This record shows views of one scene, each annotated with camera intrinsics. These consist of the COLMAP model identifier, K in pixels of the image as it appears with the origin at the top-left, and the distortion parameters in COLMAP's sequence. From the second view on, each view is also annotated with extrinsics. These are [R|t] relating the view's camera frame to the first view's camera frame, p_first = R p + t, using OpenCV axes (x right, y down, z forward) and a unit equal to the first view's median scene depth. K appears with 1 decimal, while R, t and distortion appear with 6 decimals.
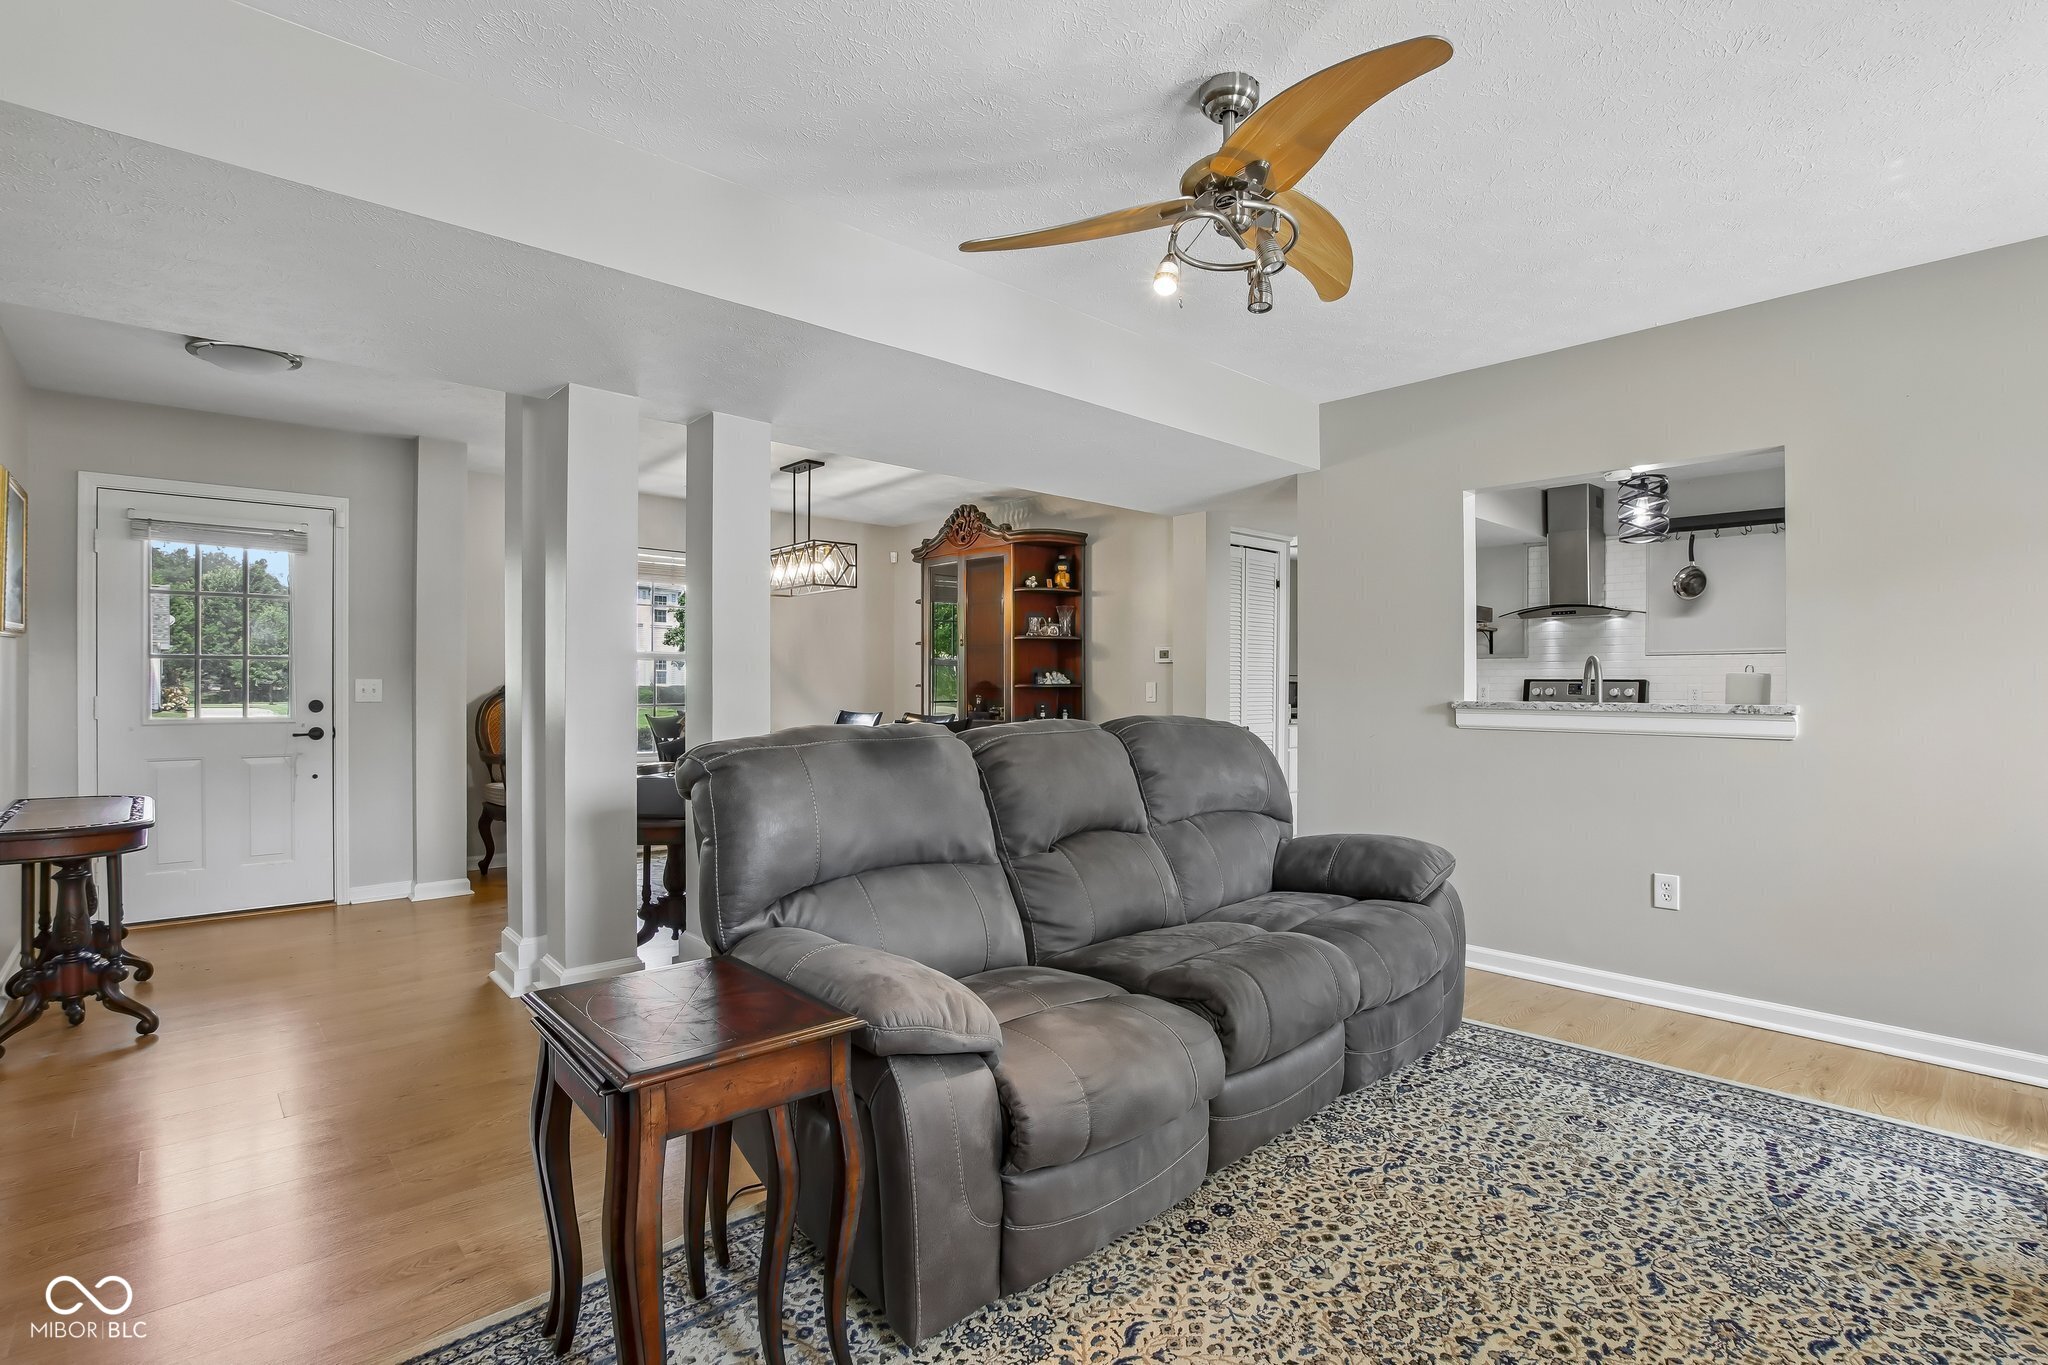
lens RADIAL K [[965.7, 0, 1024.0], [0, 965.7, 682.5], [0, 0, 1]] dist [-0.026488, 0.000845]
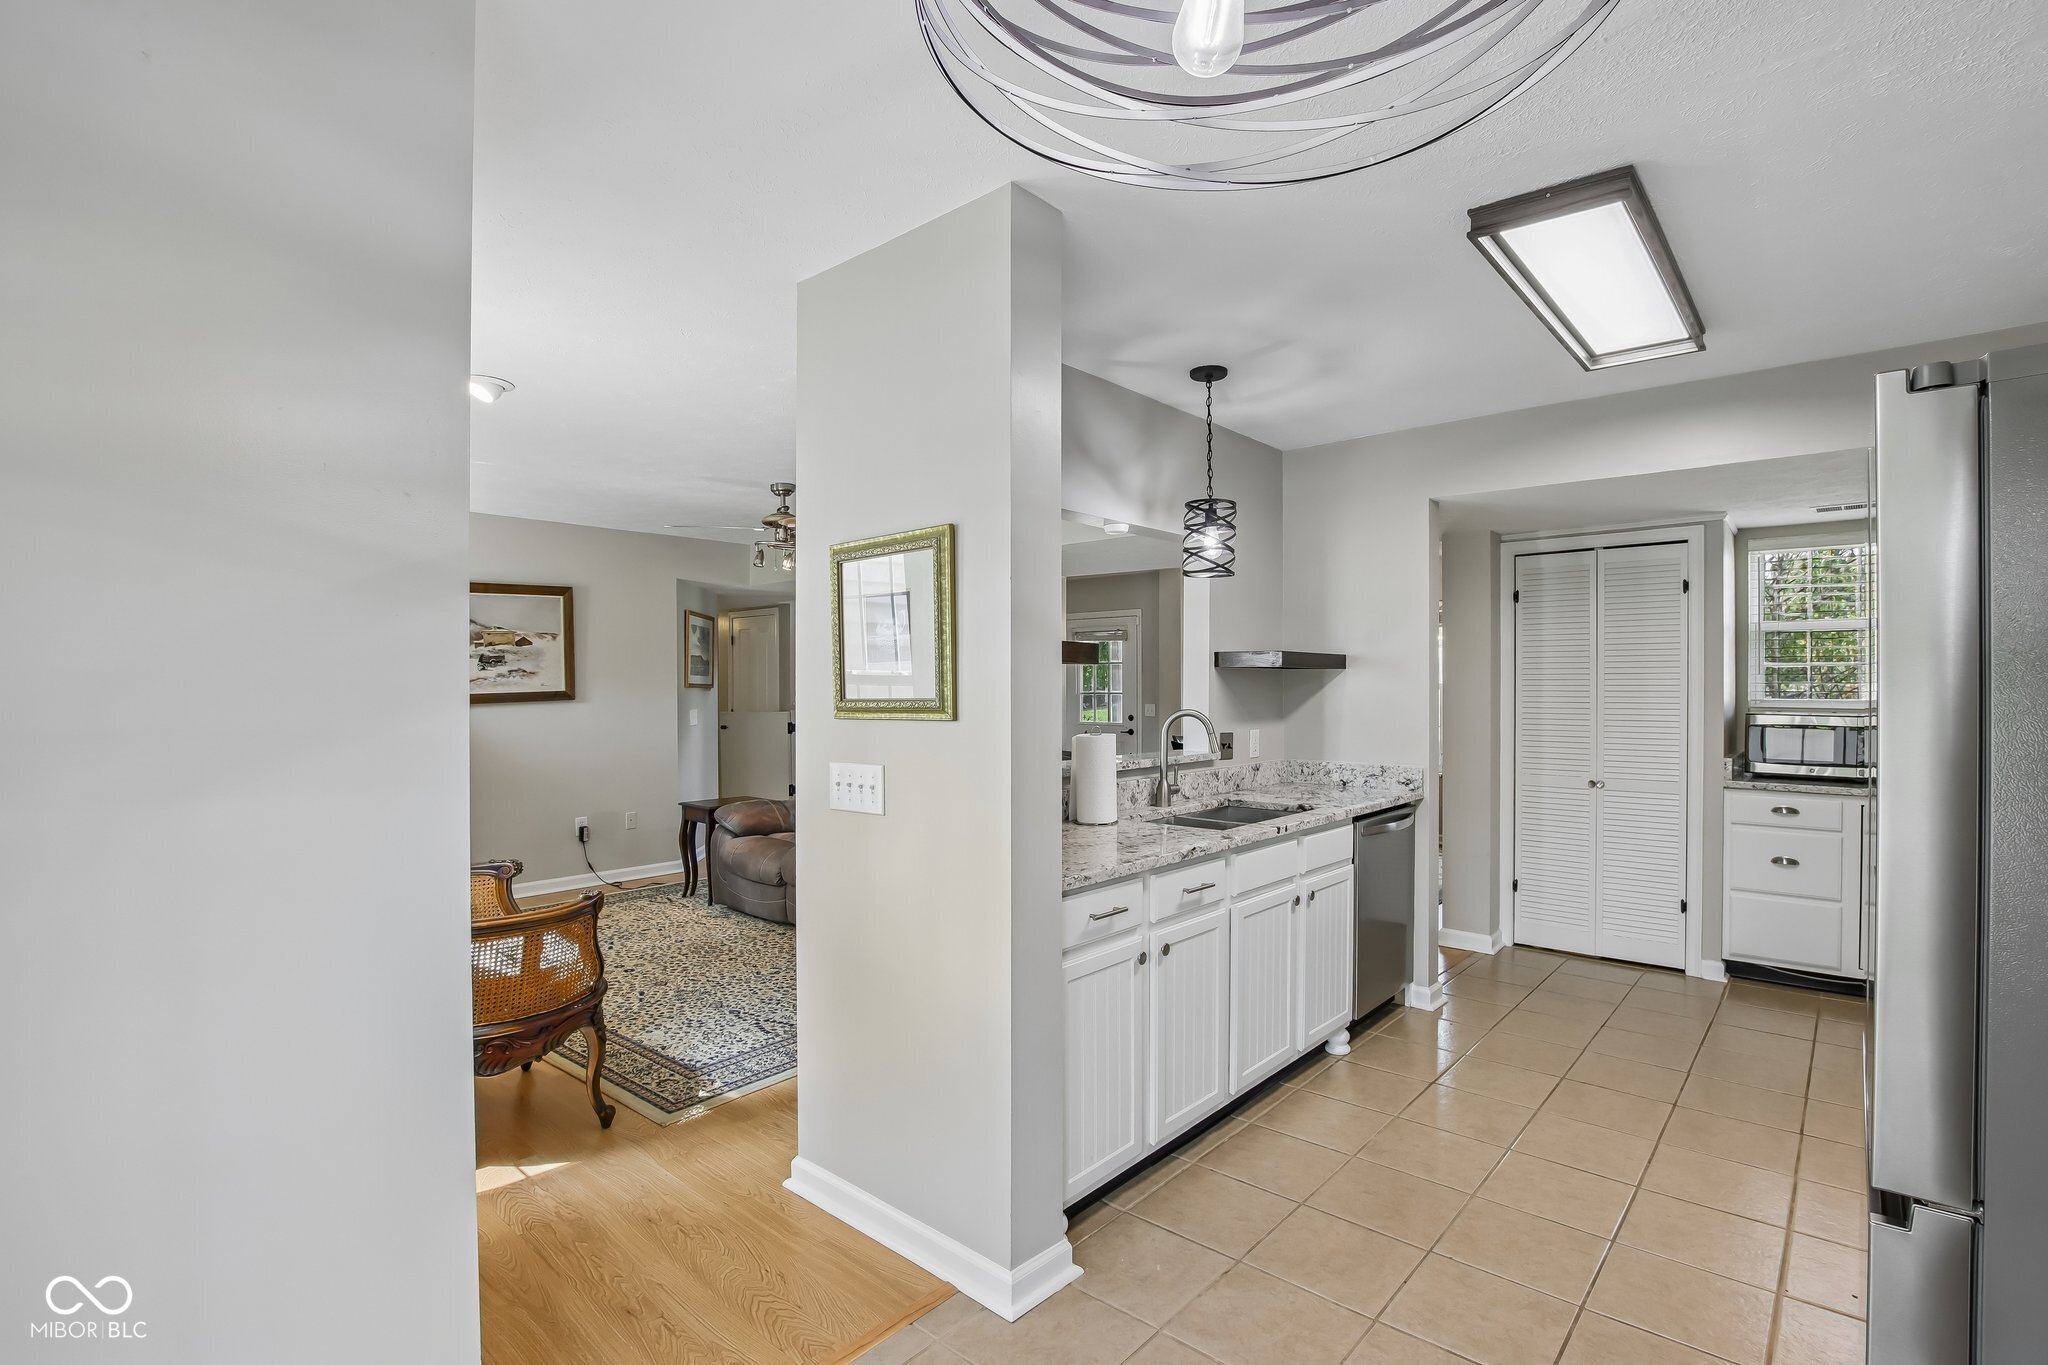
lens RADIAL K [[965.7, 0, 1024.0], [0, 965.7, 682.5], [0, 0, 1]] dist [-0.026488, 0.000845]
pose [[0.084443, -0.003458, -0.996422, 2.542611], [0.001415, 0.999993, -0.003350, -0.086914], [0.996427, -0.001127, 0.084447, 1.305373]]
